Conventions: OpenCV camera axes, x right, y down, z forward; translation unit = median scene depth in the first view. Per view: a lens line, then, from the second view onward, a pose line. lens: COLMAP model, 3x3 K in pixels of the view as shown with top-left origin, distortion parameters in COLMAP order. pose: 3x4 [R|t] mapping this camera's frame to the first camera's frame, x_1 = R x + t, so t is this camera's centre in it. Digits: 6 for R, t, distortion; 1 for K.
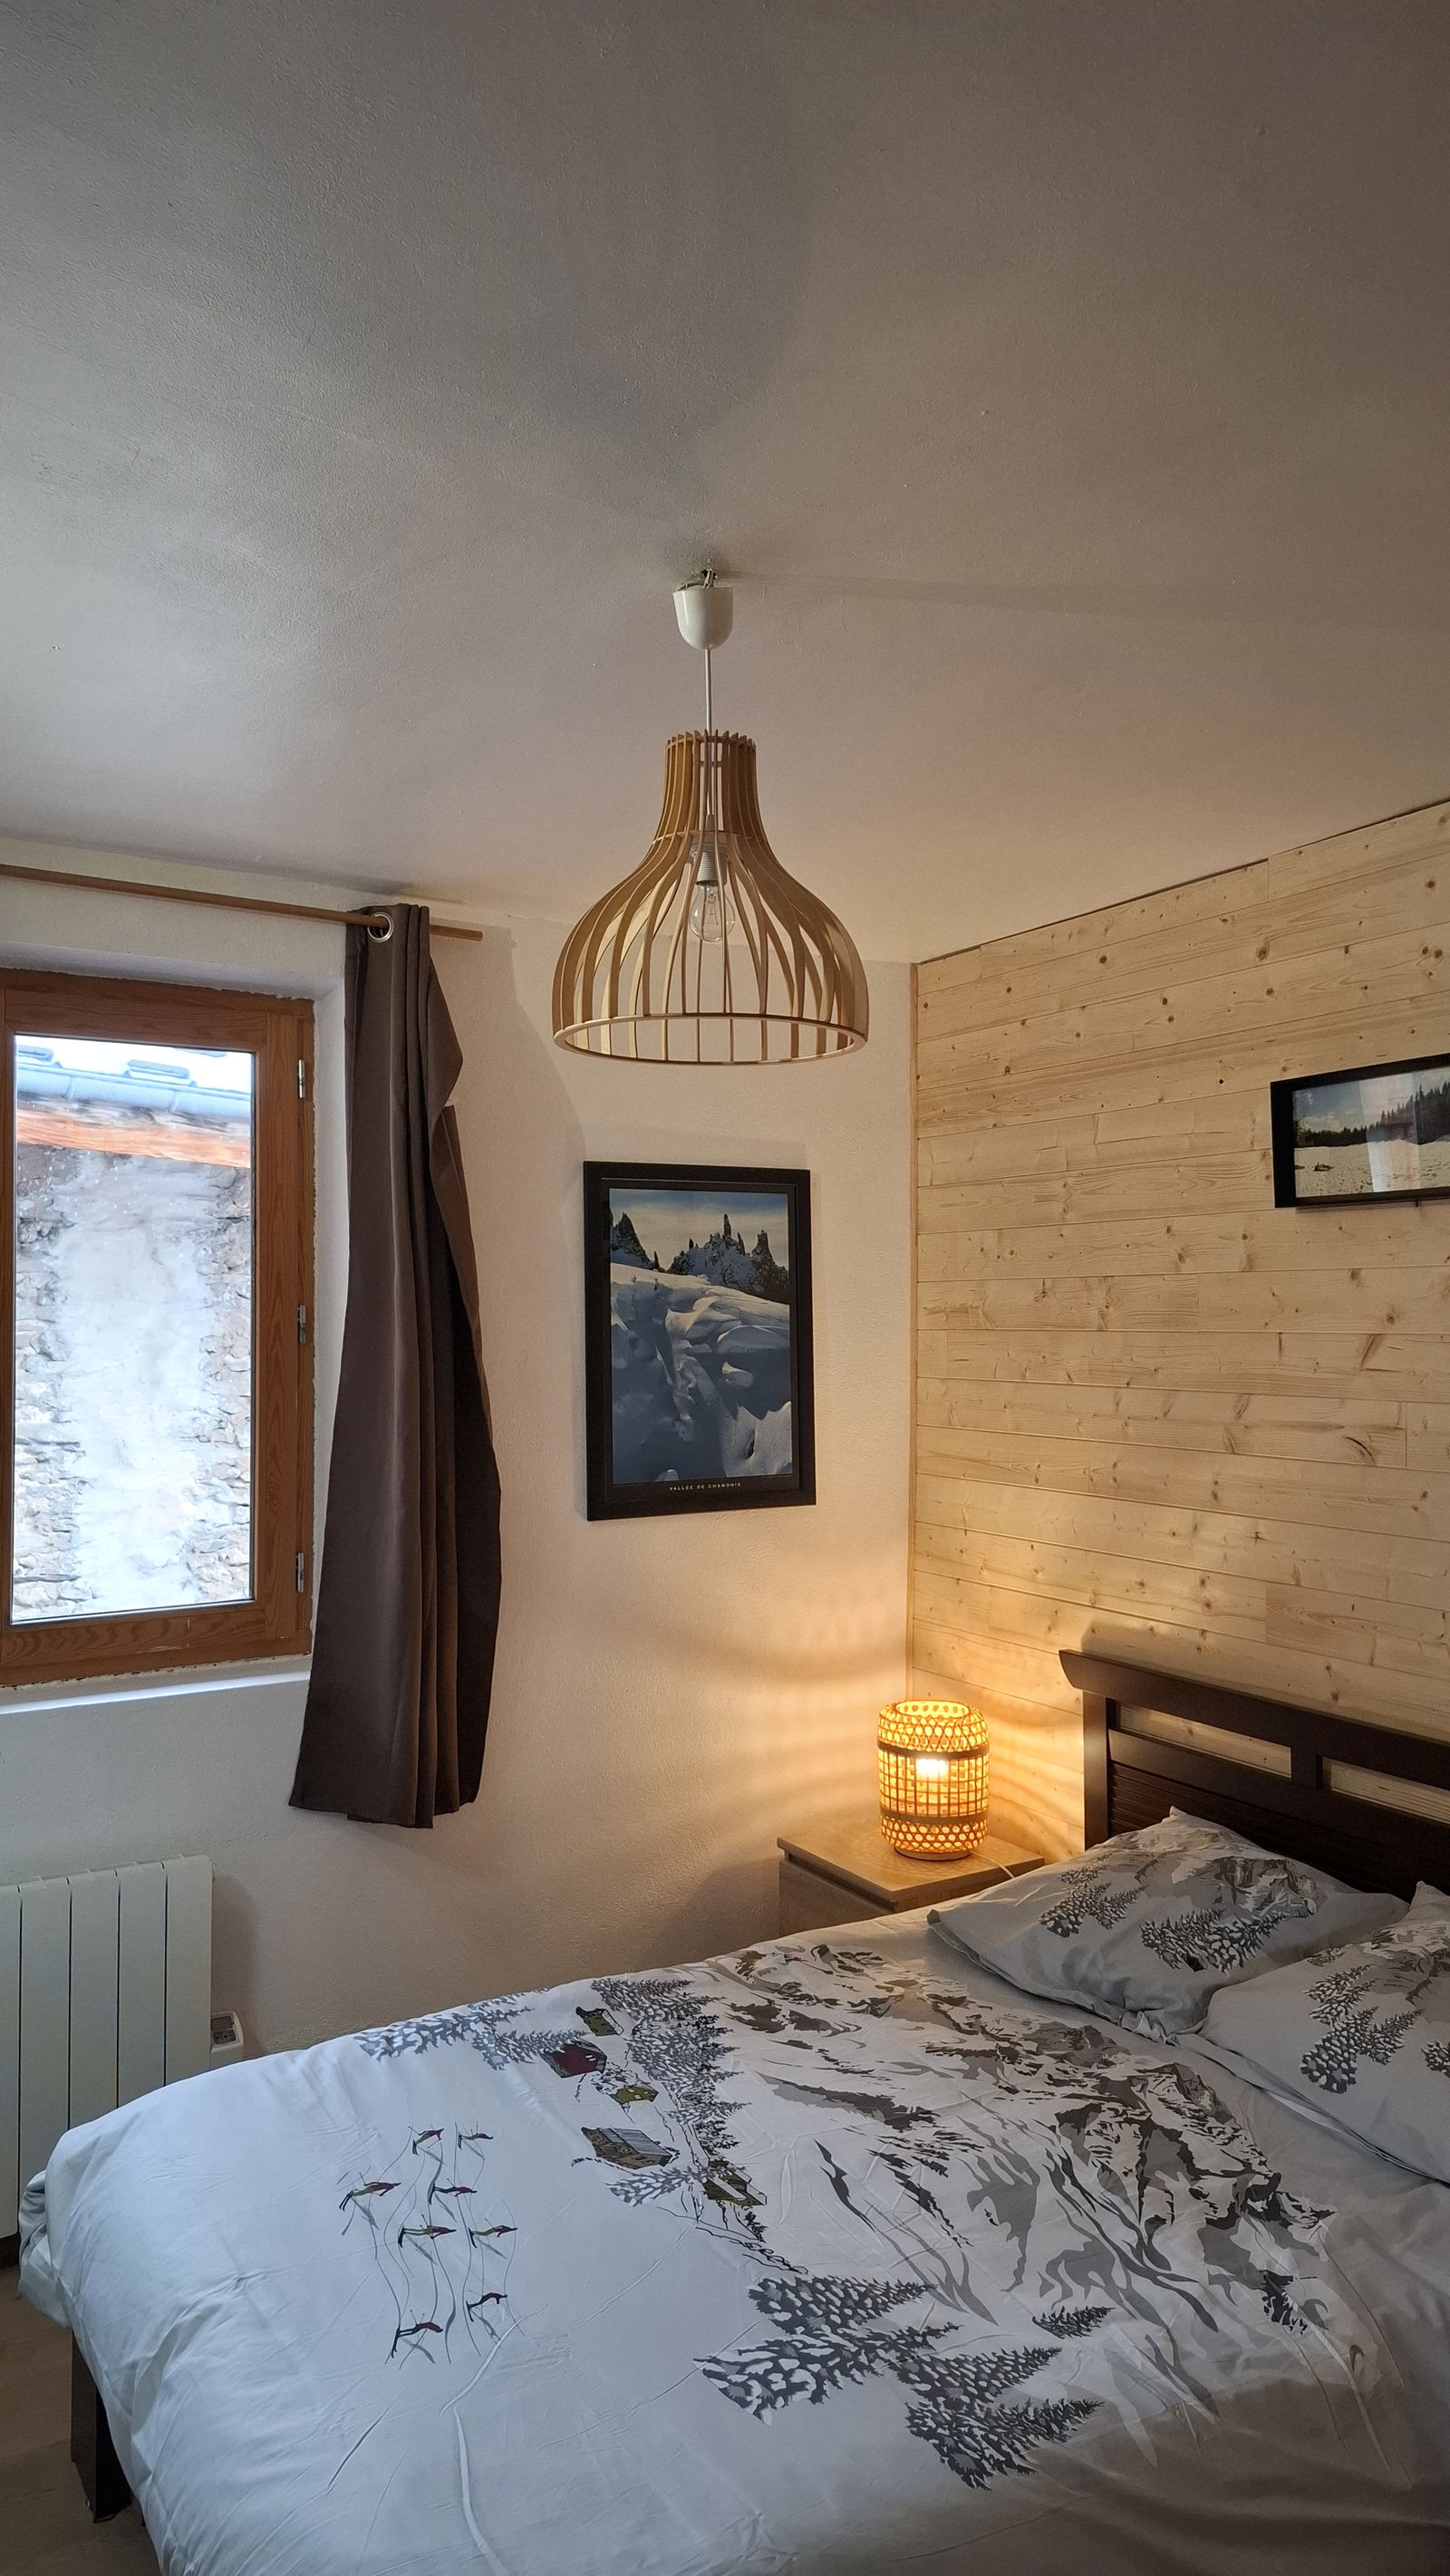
lens RADIAL K [[1793.2, 0, 728.2], [0, 1793.2, 1297.1], [0, 0, 1]] dist [-0.001995, -0.001298]
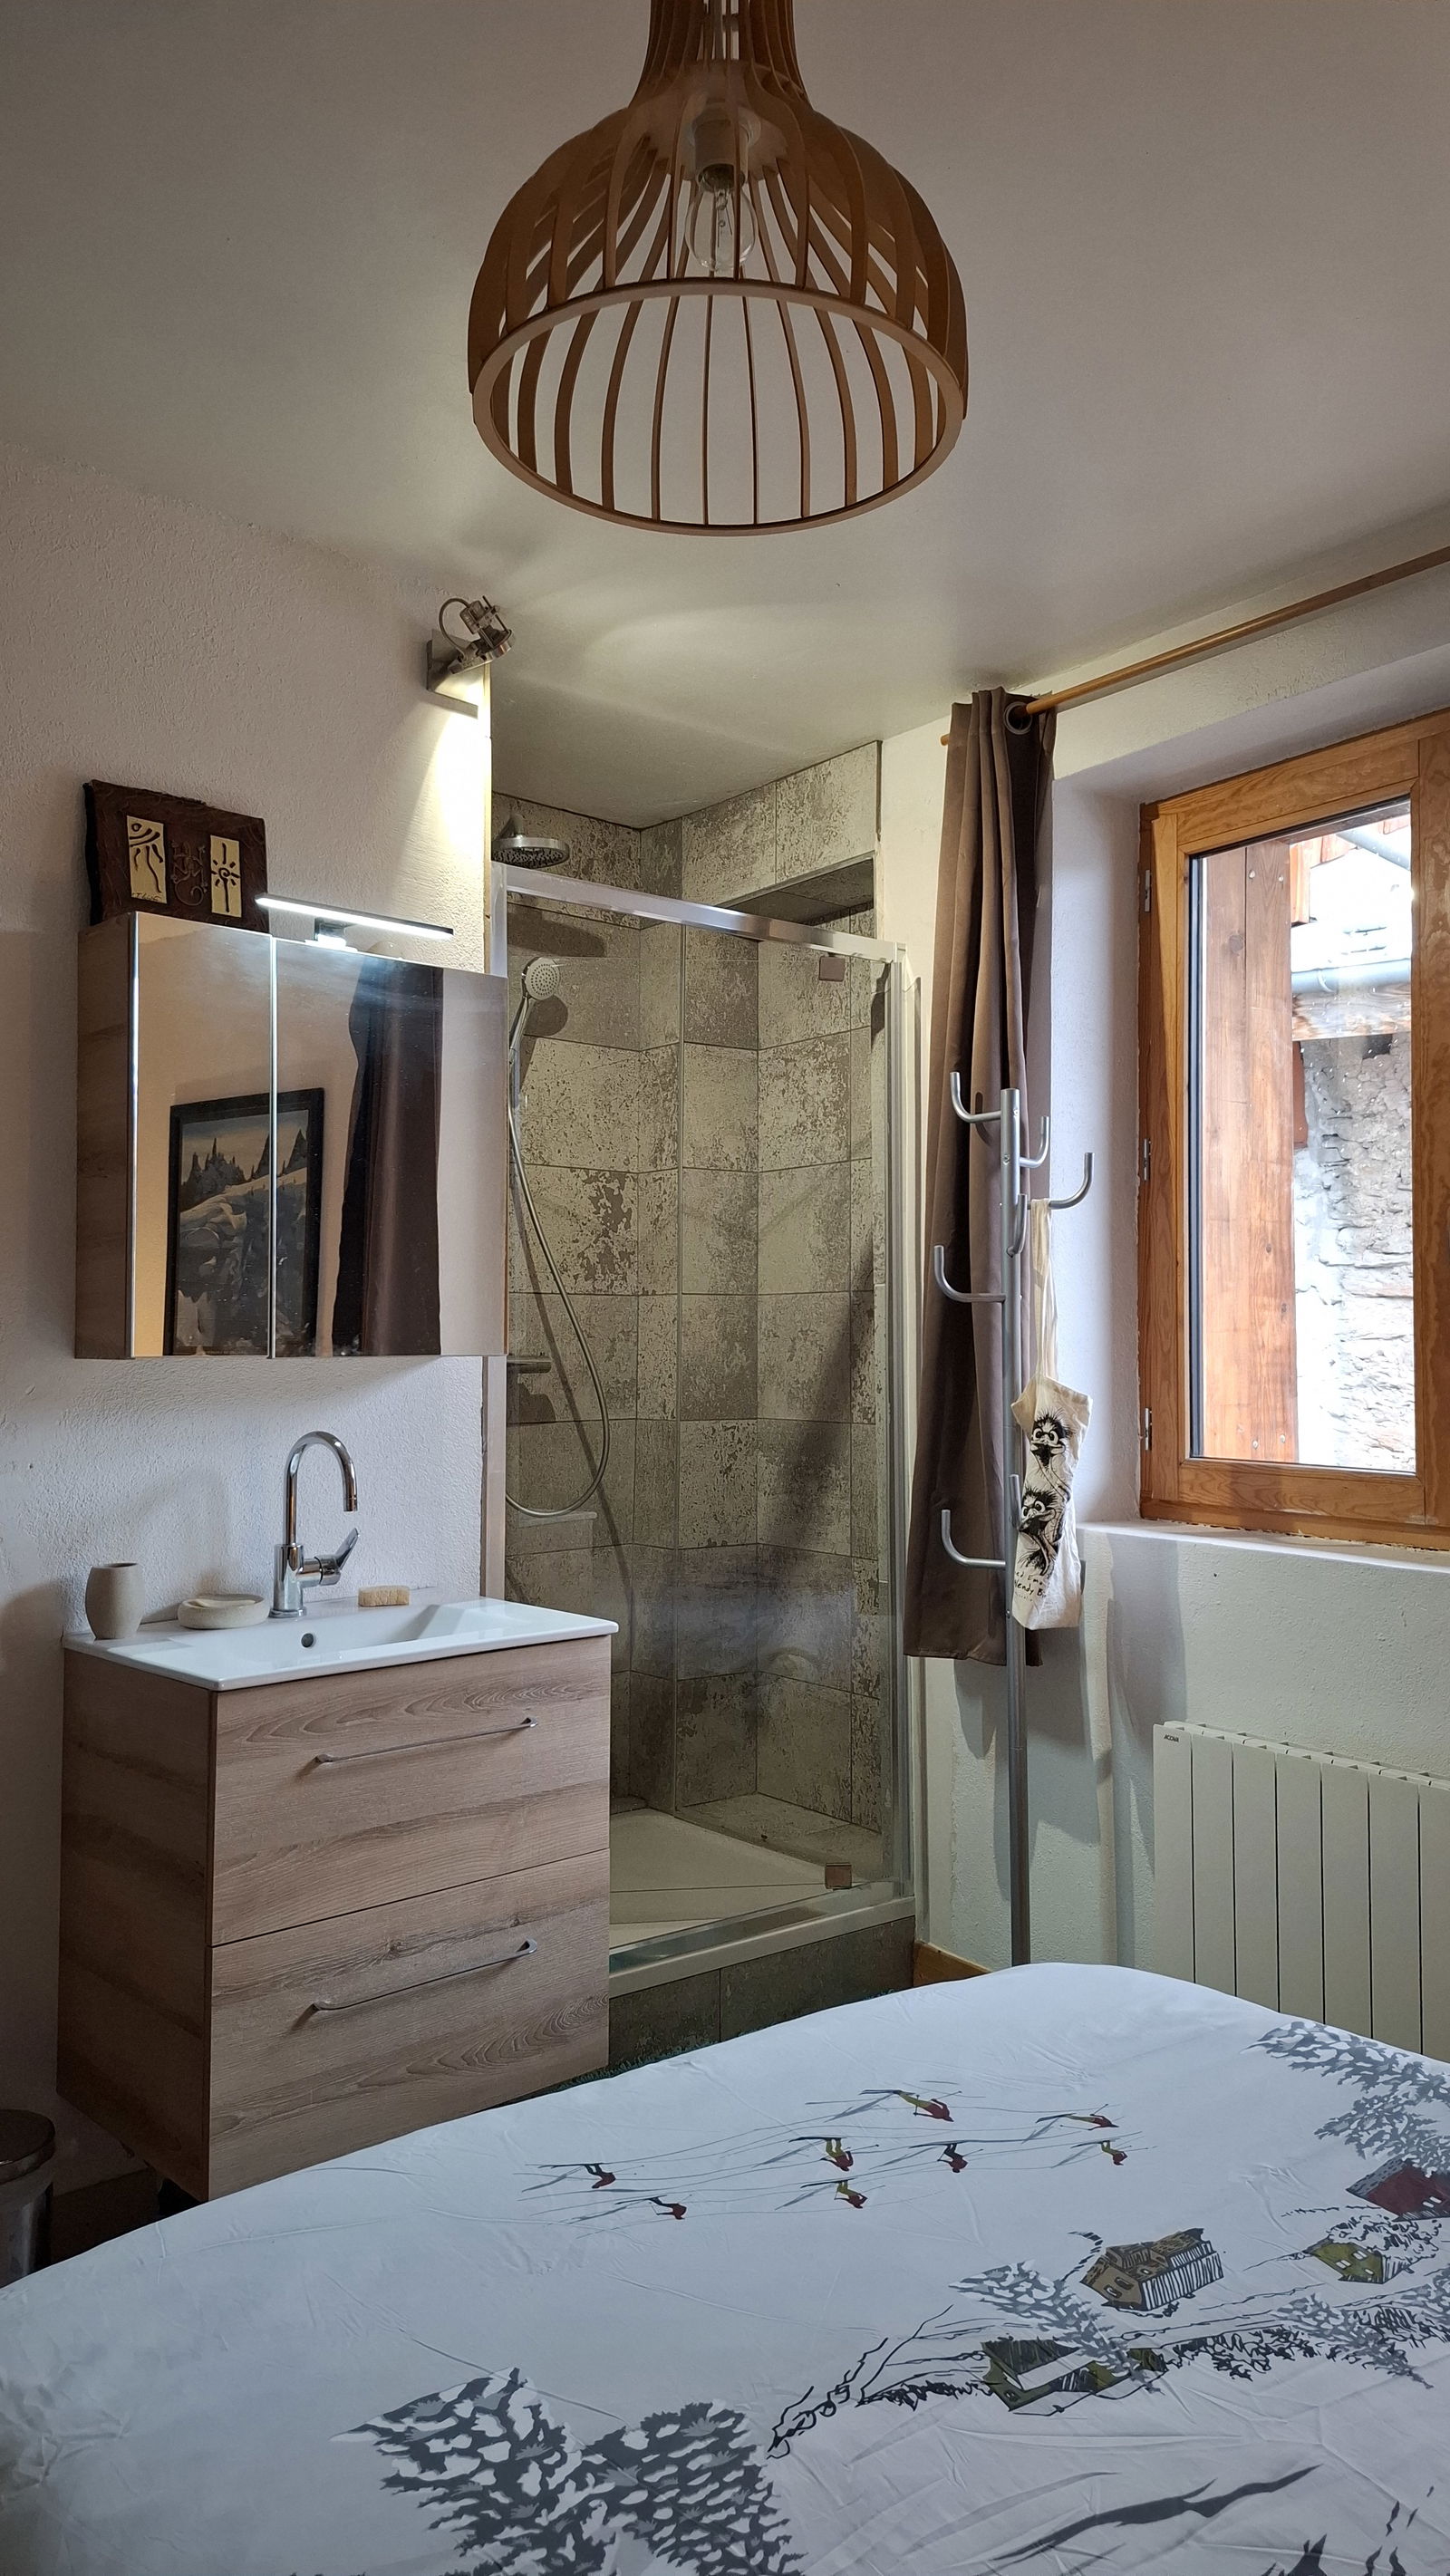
lens RADIAL K [[1626.6, 0, 728.2], [0, 1626.6, 1279.4], [0, 0, 1]] dist [0.011211, 0.003182]
pose [[0.166026, -0.013022, -0.986035, 0.540395], [0.019751, 0.999756, -0.009877, 0.117004], [0.985924, -0.017835, 0.166242, 0.784757]]
